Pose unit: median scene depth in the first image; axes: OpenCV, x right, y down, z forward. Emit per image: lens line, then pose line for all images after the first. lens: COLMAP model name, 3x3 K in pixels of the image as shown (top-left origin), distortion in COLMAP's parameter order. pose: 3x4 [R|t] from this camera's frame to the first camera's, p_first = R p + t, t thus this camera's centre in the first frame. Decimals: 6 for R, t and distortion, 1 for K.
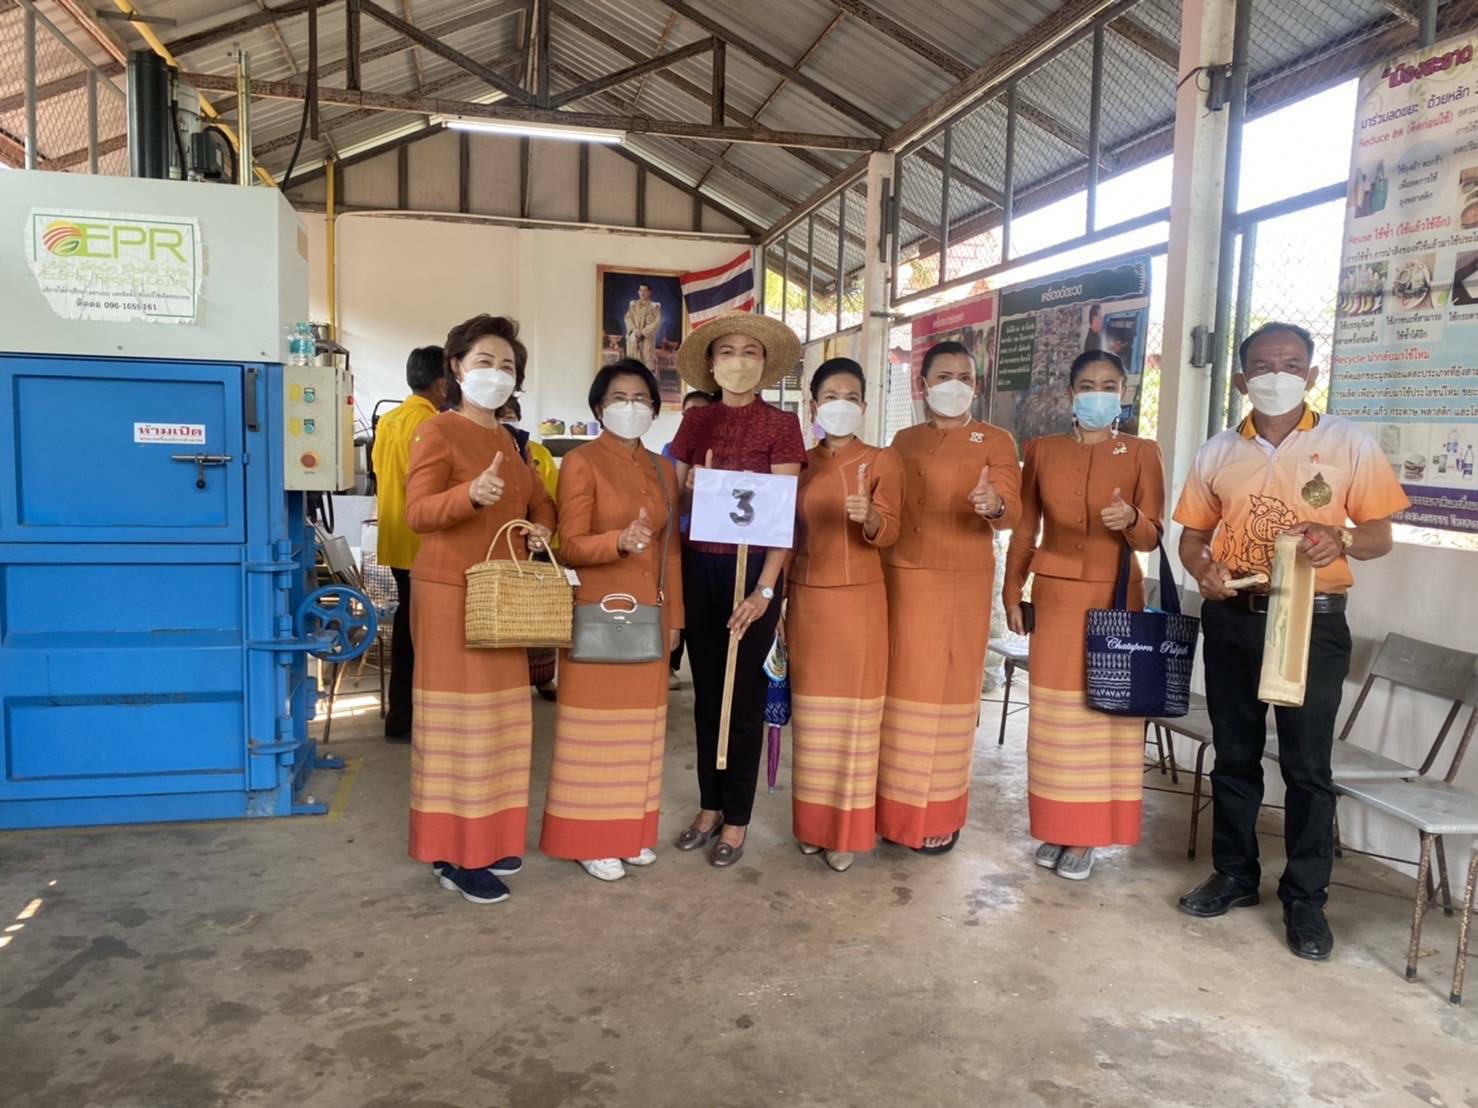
lens RADIAL K [[1126.8, 0, 737.4], [0, 1126.8, 553.0], [0, 0, 1]] dist [0.000555, 0.000199]
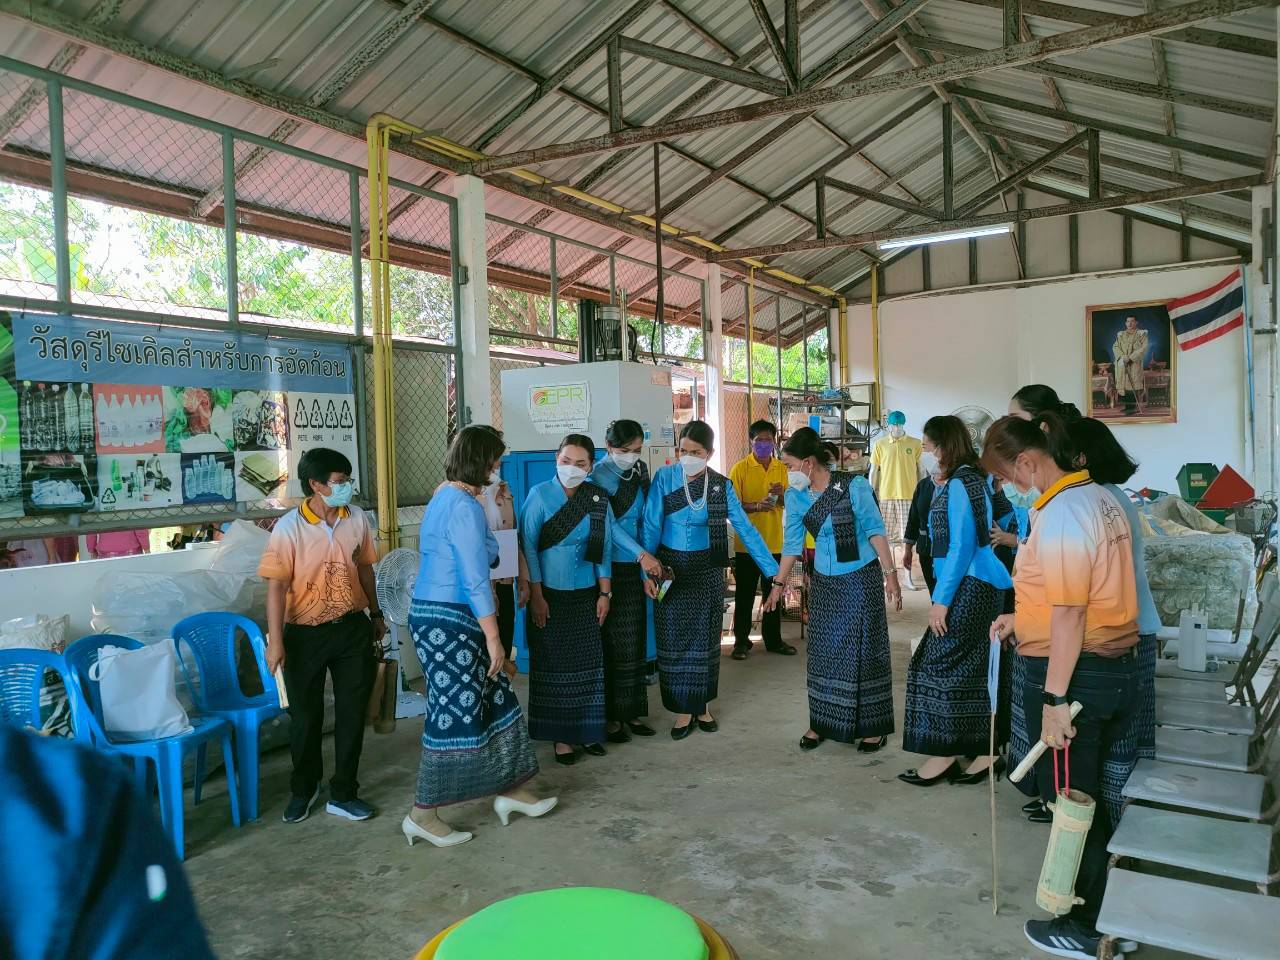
lens RADIAL K [[975.8, 0, 640.4], [0, 975.8, 482.4], [0, 0, 1]] dist [0.000555, 0.000199]
pose [[0.732404, -0.036019, -0.679917, 0.224496], [-0.010408, 0.997891, -0.064076, 0.000650], [0.680791, 0.054006, 0.730484, -0.063850]]
